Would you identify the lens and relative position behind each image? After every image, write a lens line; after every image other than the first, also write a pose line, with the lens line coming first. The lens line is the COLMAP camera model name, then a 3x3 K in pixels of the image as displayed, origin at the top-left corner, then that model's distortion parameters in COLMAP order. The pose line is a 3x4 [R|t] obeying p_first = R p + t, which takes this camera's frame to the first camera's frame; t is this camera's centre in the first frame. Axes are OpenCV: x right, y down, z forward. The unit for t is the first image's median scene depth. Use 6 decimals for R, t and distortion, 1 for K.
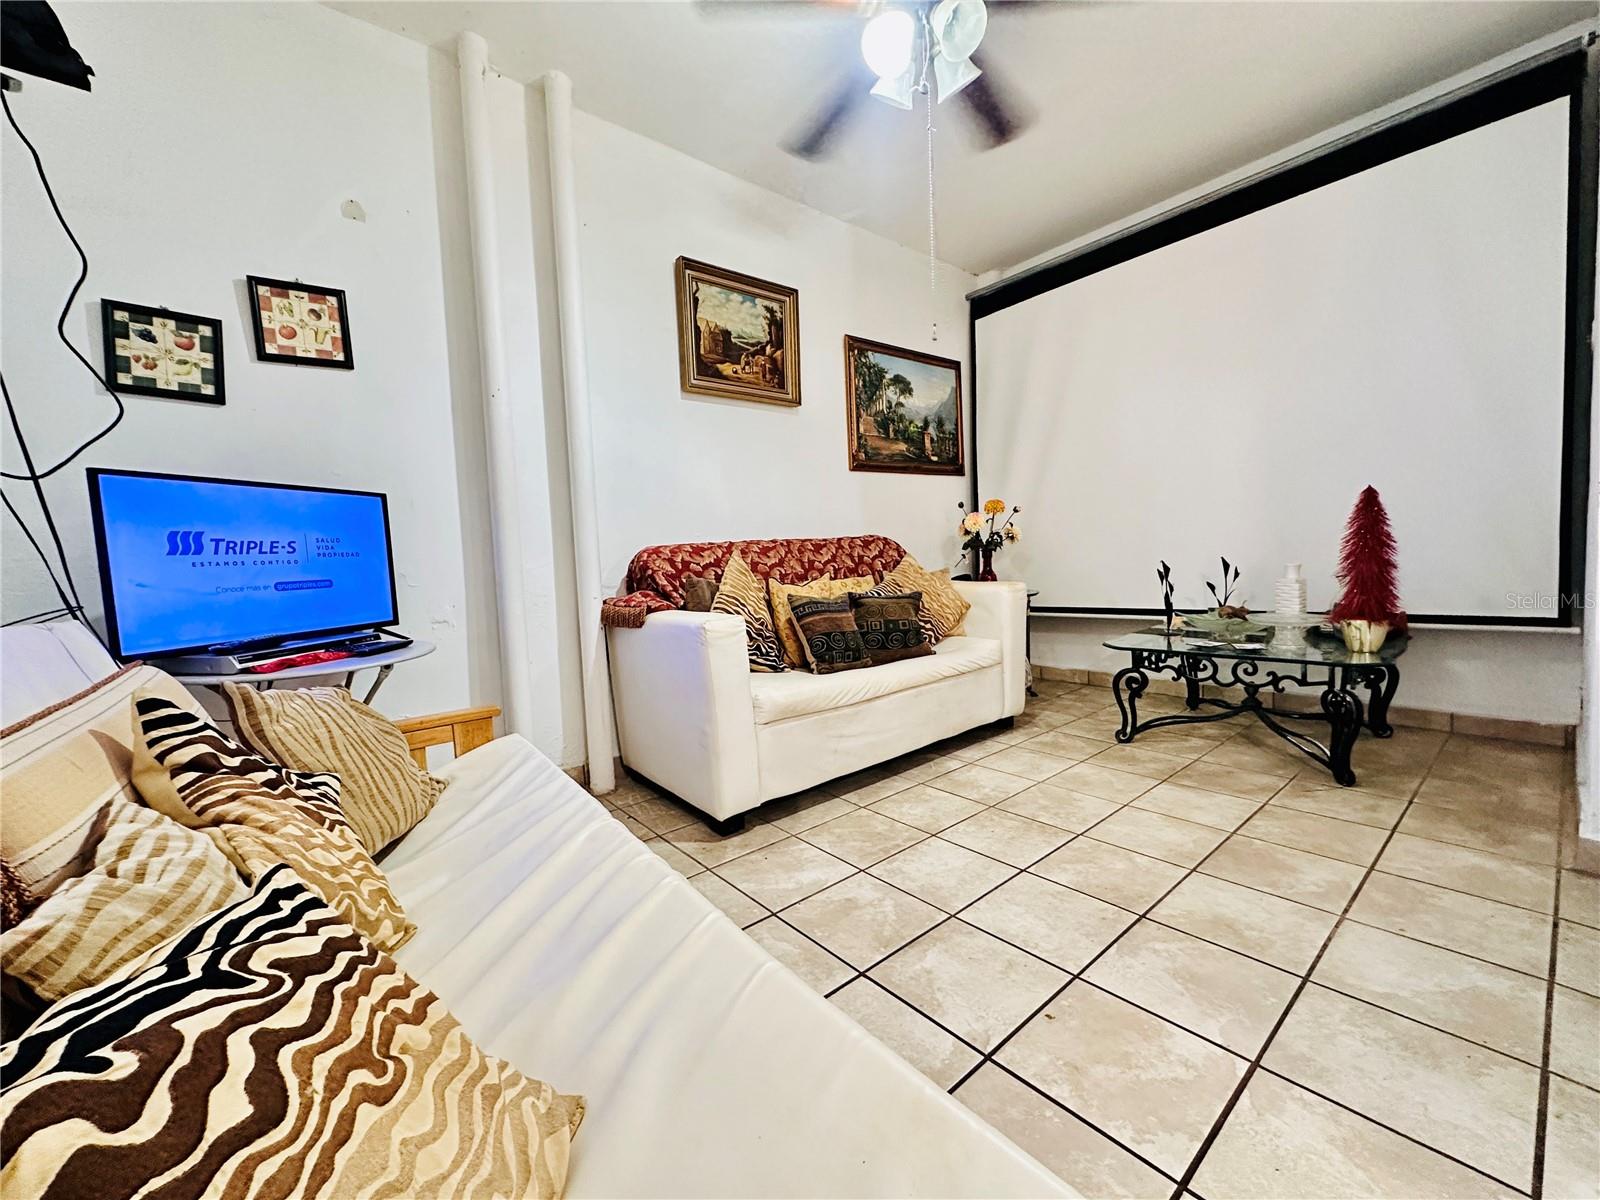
lens RADIAL K [[637.6, 0, 800.9], [0, 637.6, 599.5], [0, 0, 1]] dist [-0.004581, -0.000047]
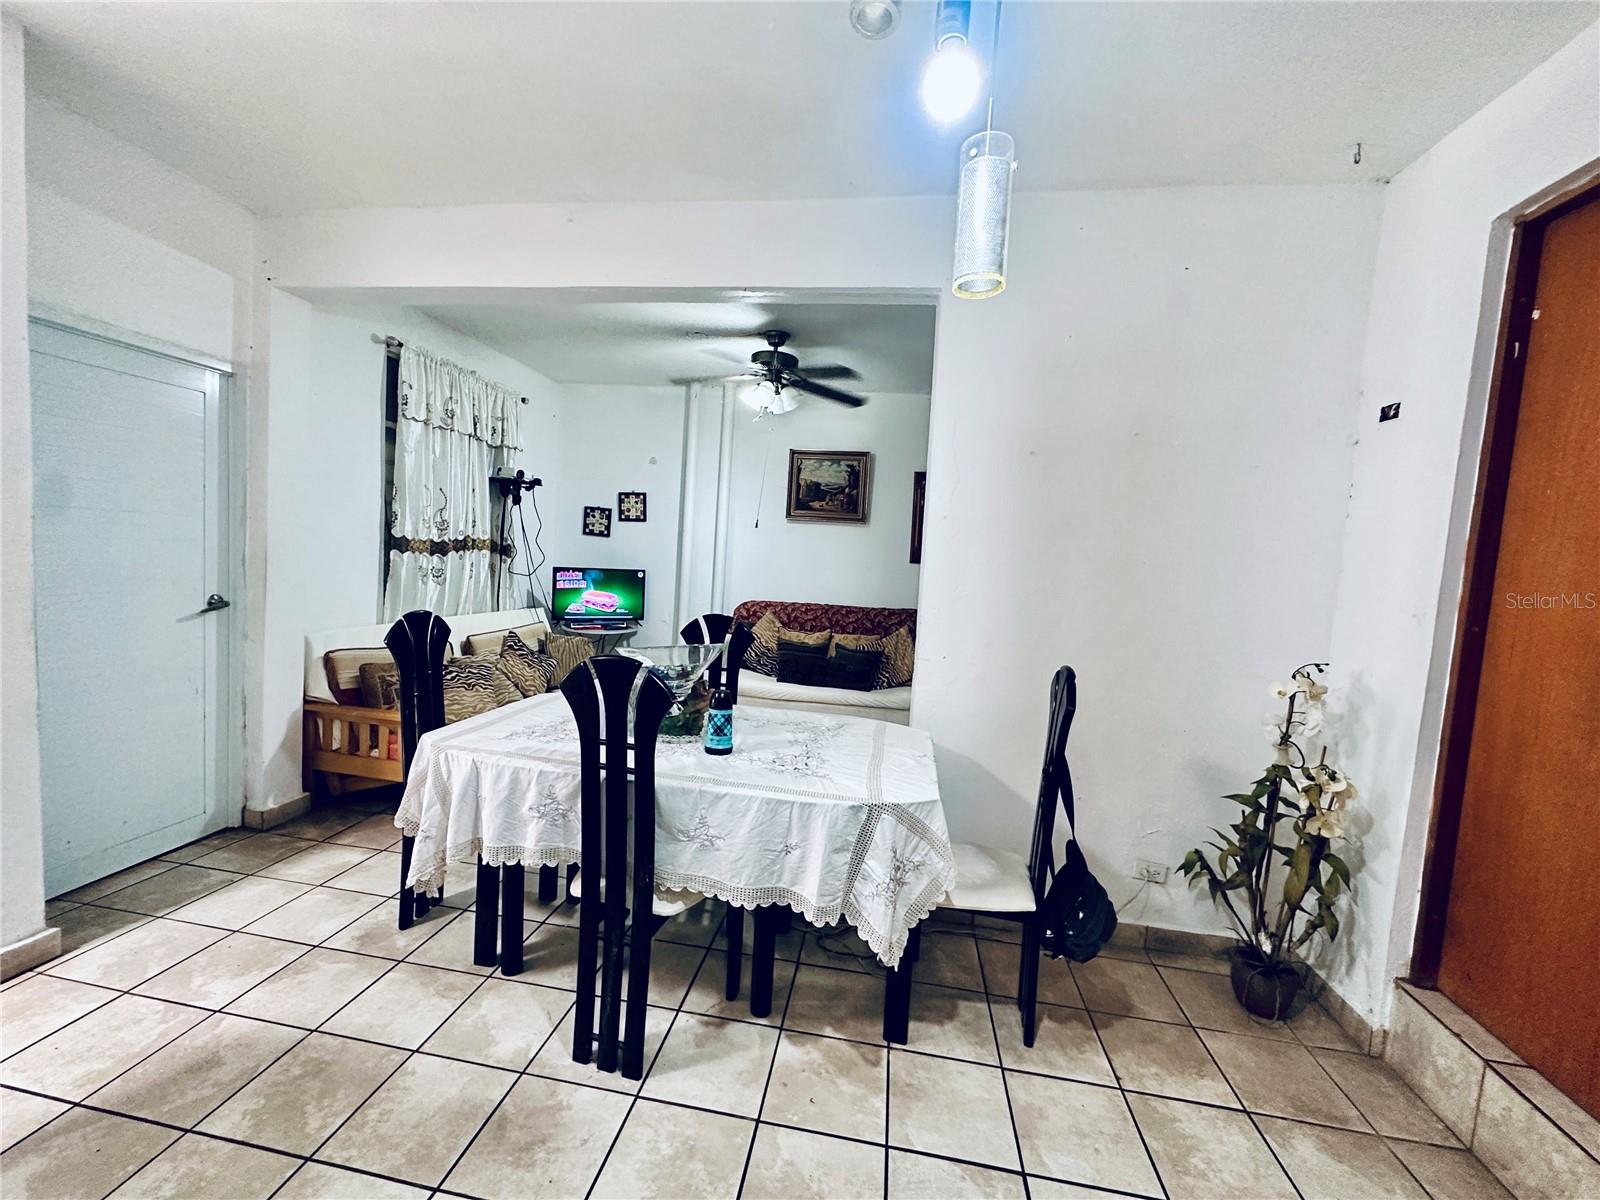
lens RADIAL K [[637.6, 0, 800.1], [0, 637.6, 599.3], [0, 0, 1]] dist [-0.004581, -0.000047]
pose [[0.660038, 0.141328, -0.737818, 1.212719], [-0.140579, 0.988031, 0.063497, -0.213852], [0.737961, 0.061811, 0.672006, -0.199669]]
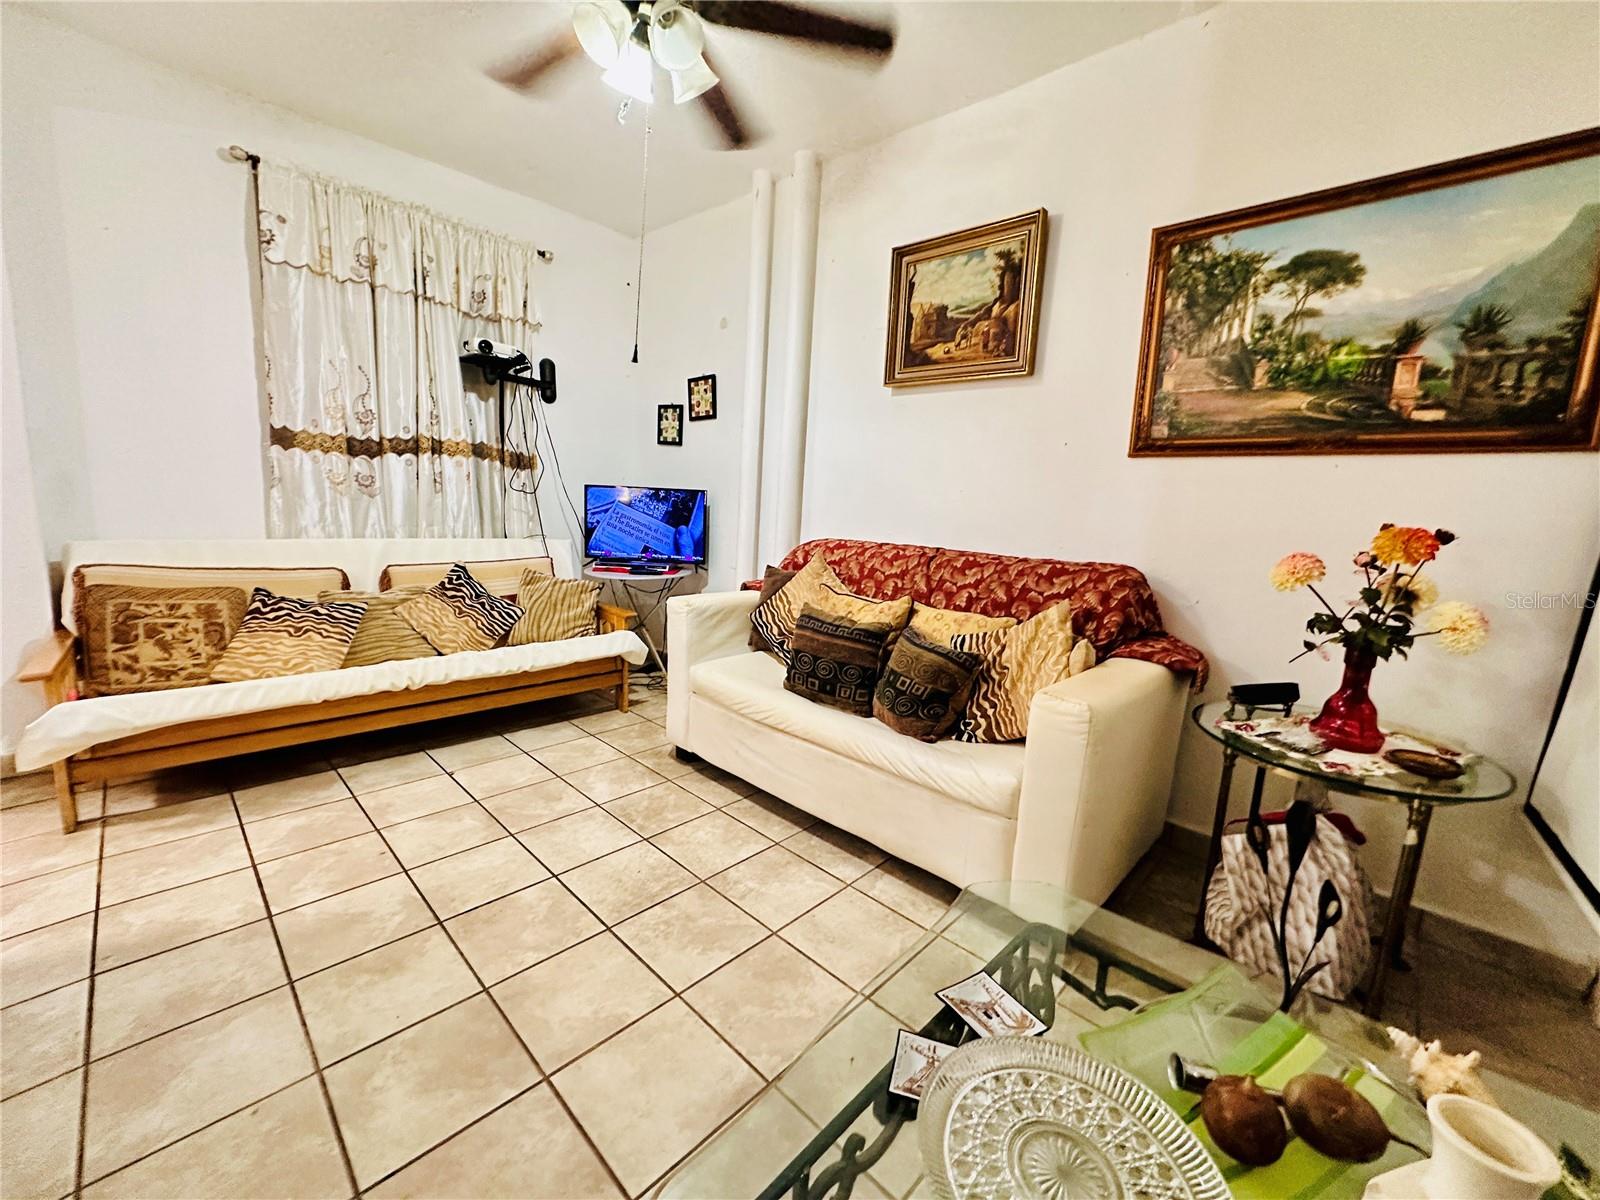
lens RADIAL K [[637.6, 0, 801.8], [0, 637.6, 600.3], [0, 0, 1]] dist [-0.004581, -0.000047]
pose [[0.115314, 0.216614, -0.969423, 0.817328], [-0.125149, 0.971325, 0.202152, -0.183780], [0.985414, 0.098011, 0.139117, 0.737986]]
